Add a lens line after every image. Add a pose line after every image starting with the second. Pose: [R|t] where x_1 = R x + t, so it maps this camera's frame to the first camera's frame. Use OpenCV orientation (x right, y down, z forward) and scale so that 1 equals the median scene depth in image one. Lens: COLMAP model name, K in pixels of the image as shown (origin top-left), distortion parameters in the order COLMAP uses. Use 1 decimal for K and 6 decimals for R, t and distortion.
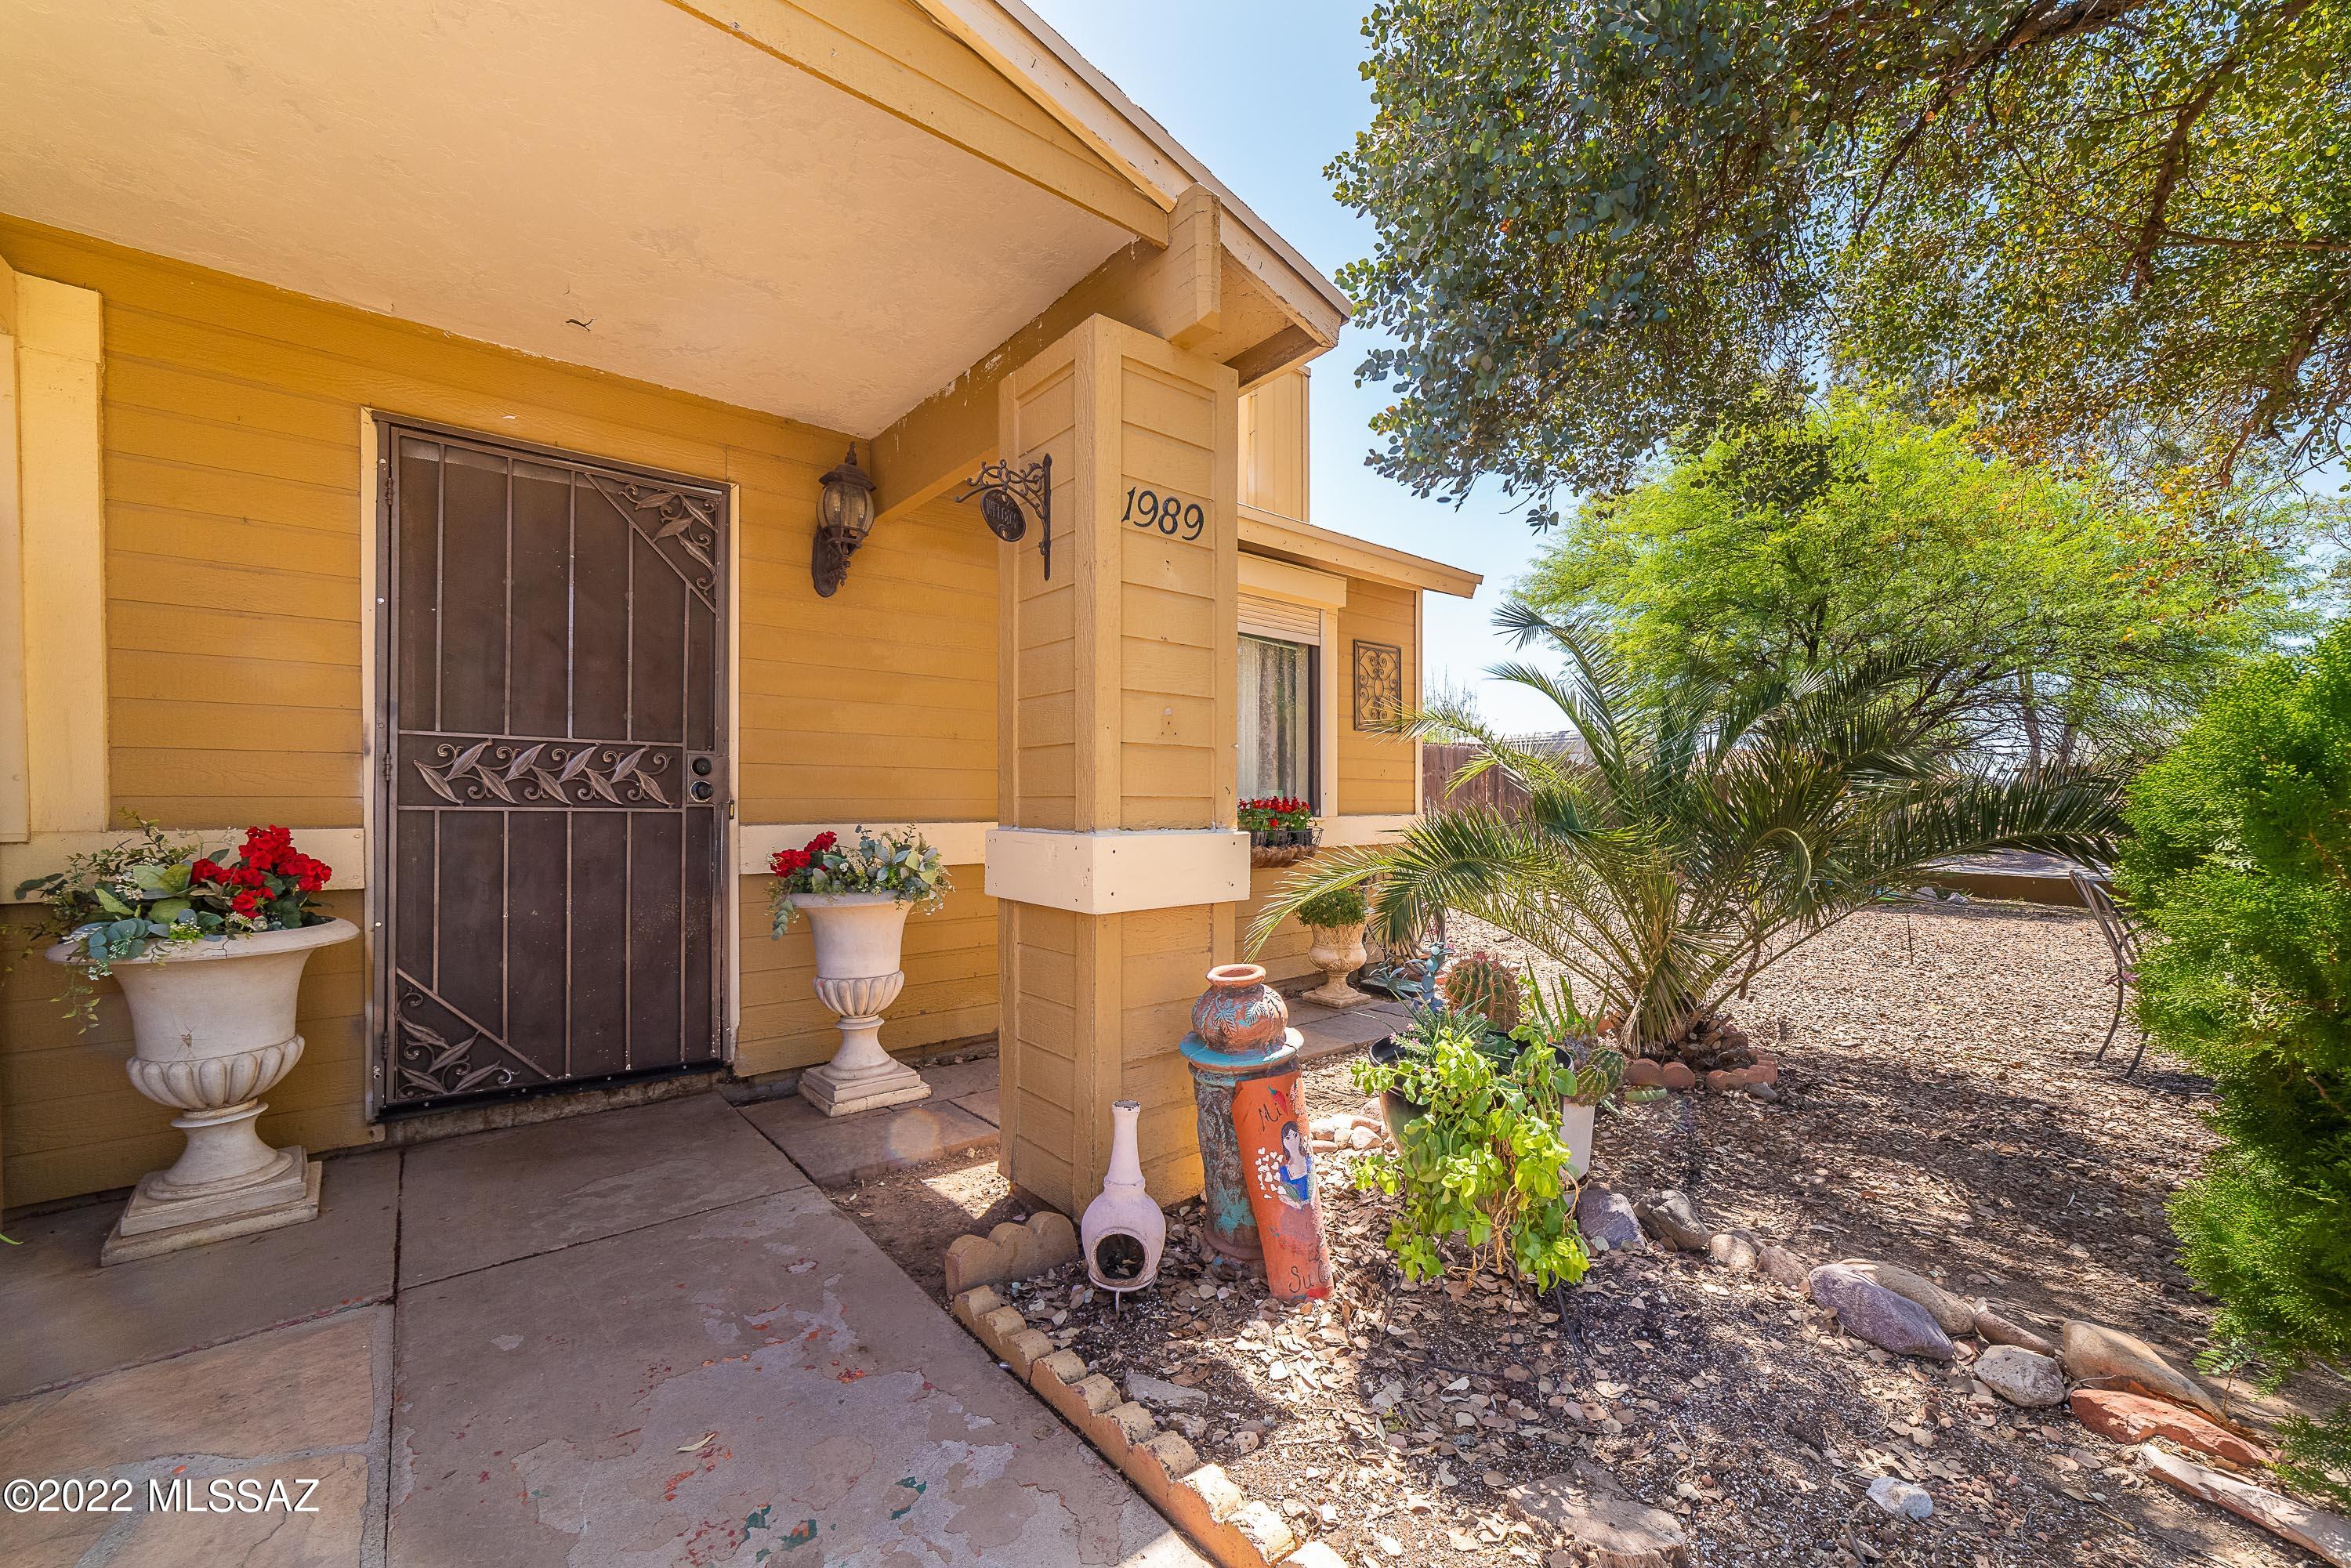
lens RADIAL K [[920.2, 0, 1177.3], [0, 920.2, 791.7], [0, 0, 1]] dist [-0.023966, 0.010522]
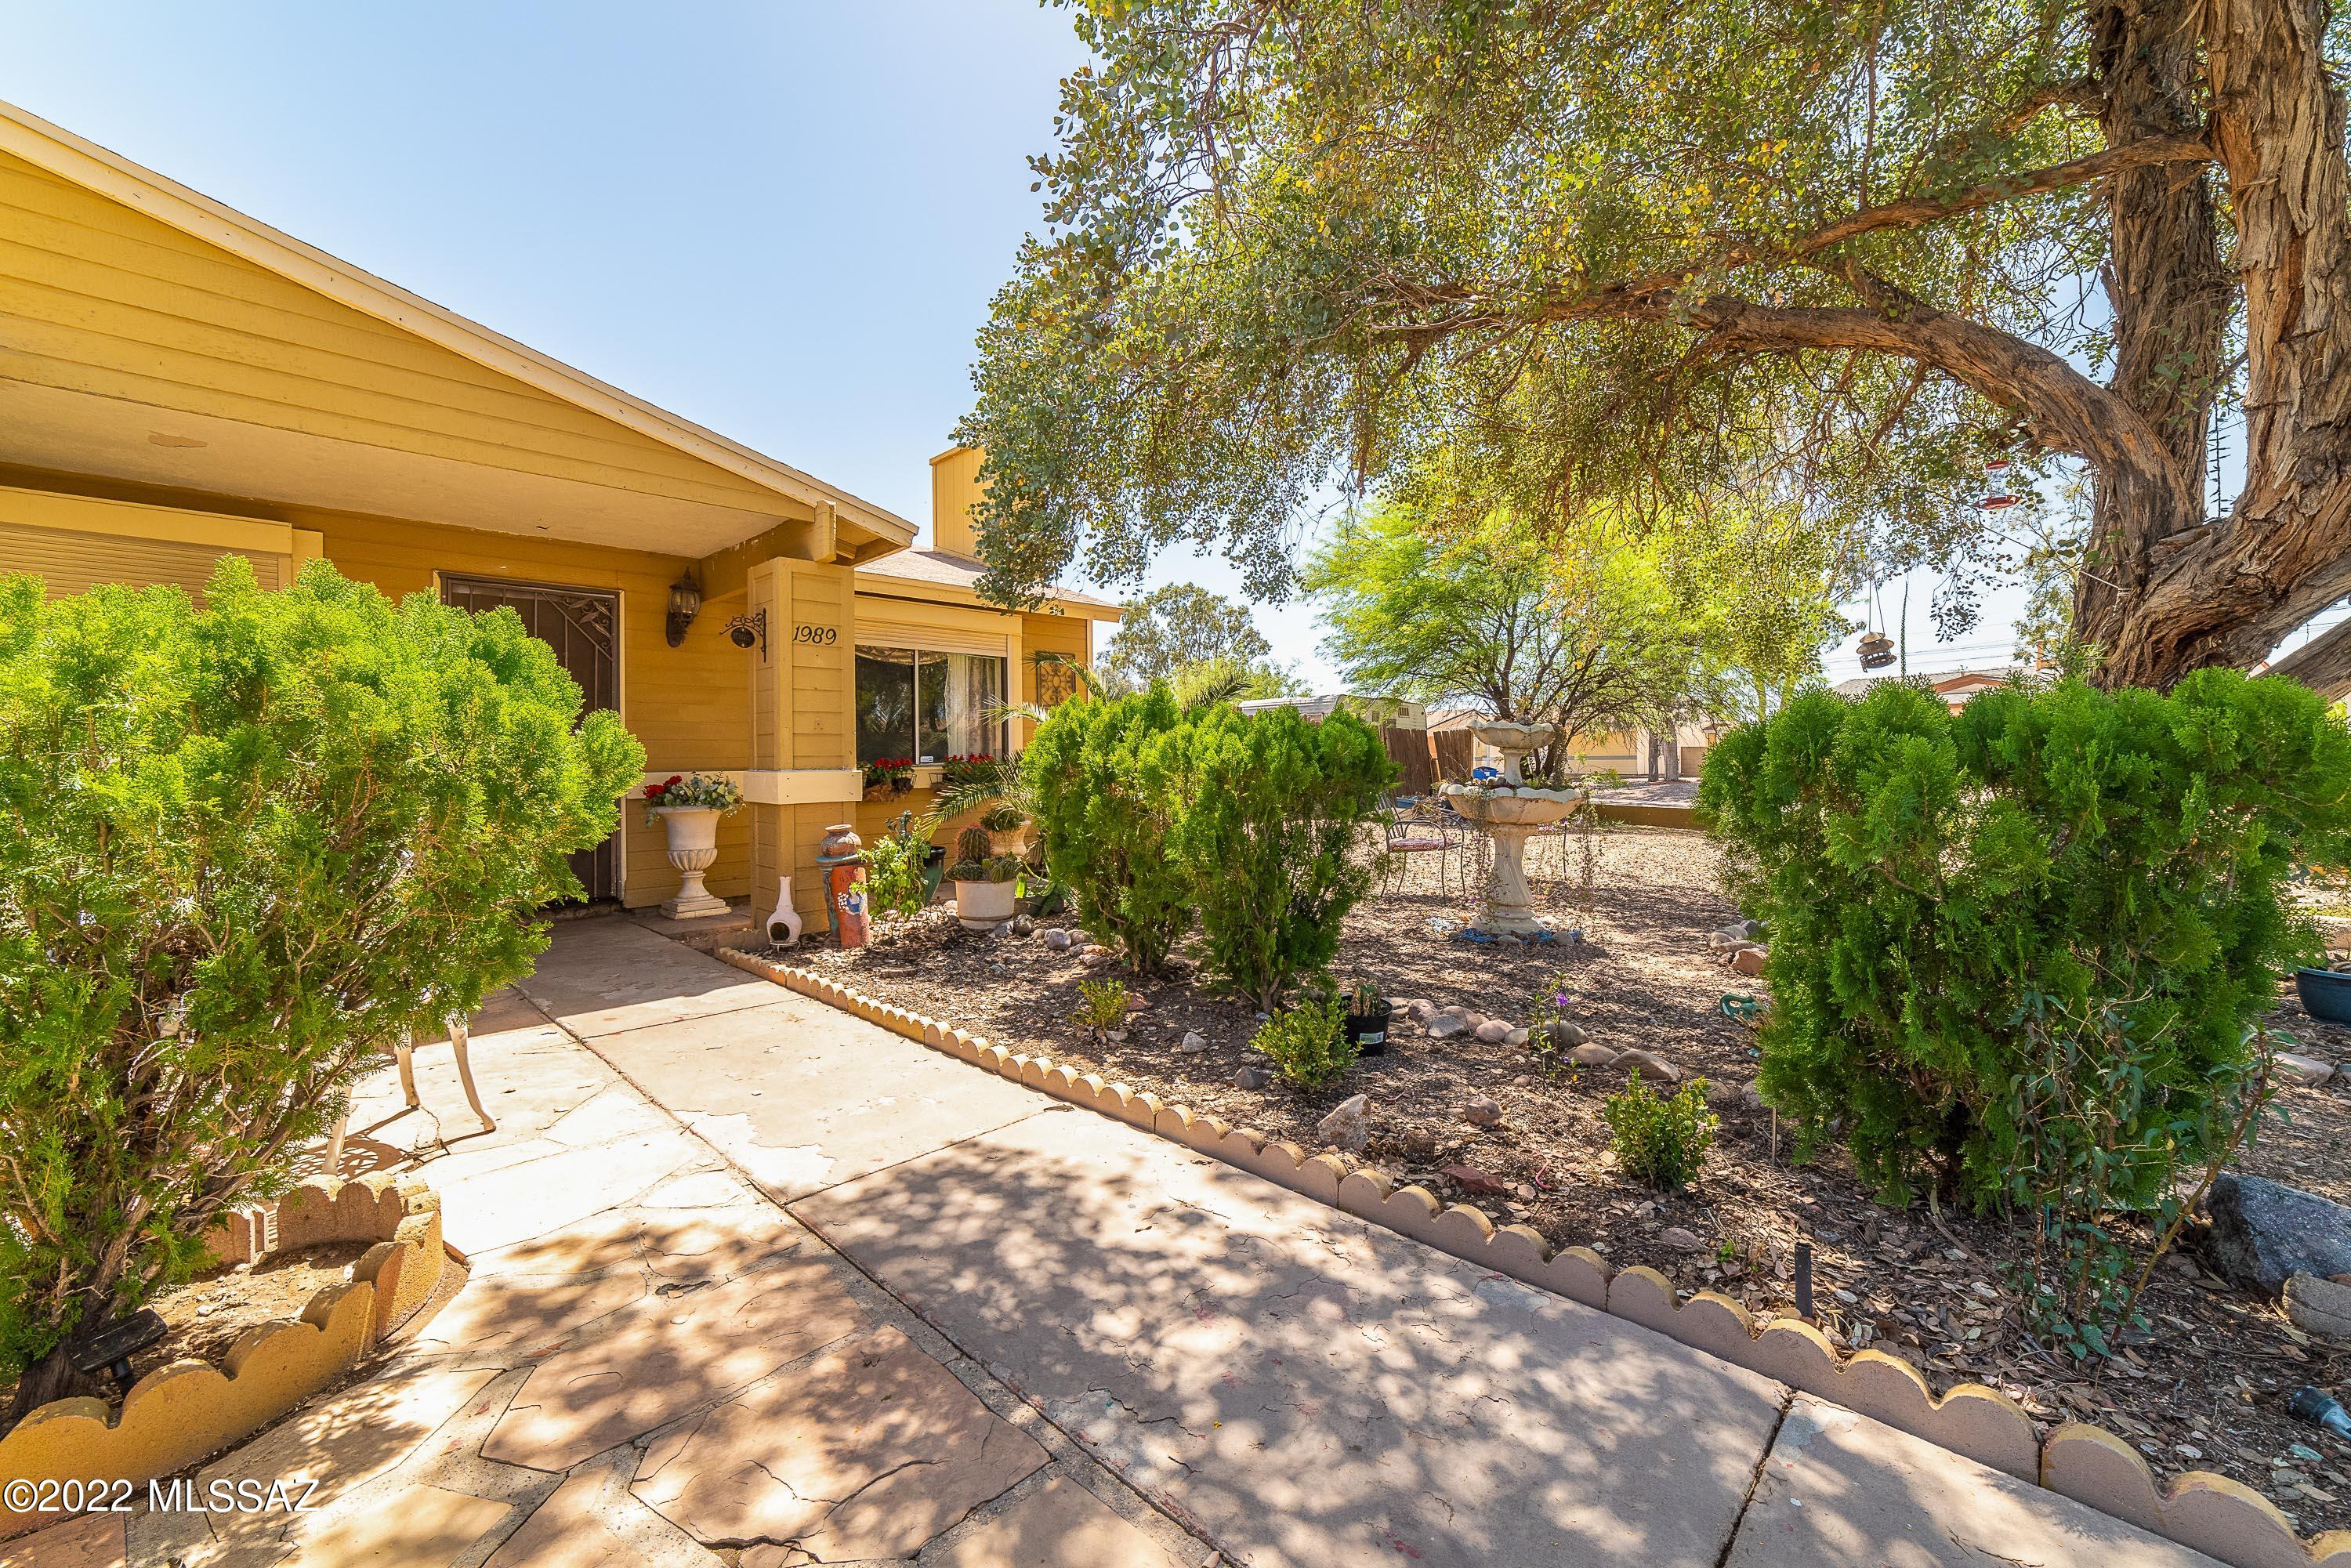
lens RADIAL K [[928.8, 0, 1163.0], [0, 928.8, 738.3], [0, 0, 1]] dist [-0.016569, 0.006323]
pose [[0.996273, -0.009349, 0.085750, 0.478104], [0.009933, 0.999930, -0.006389, -0.010453], [-0.085684, 0.007217, 0.996296, -1.028606]]
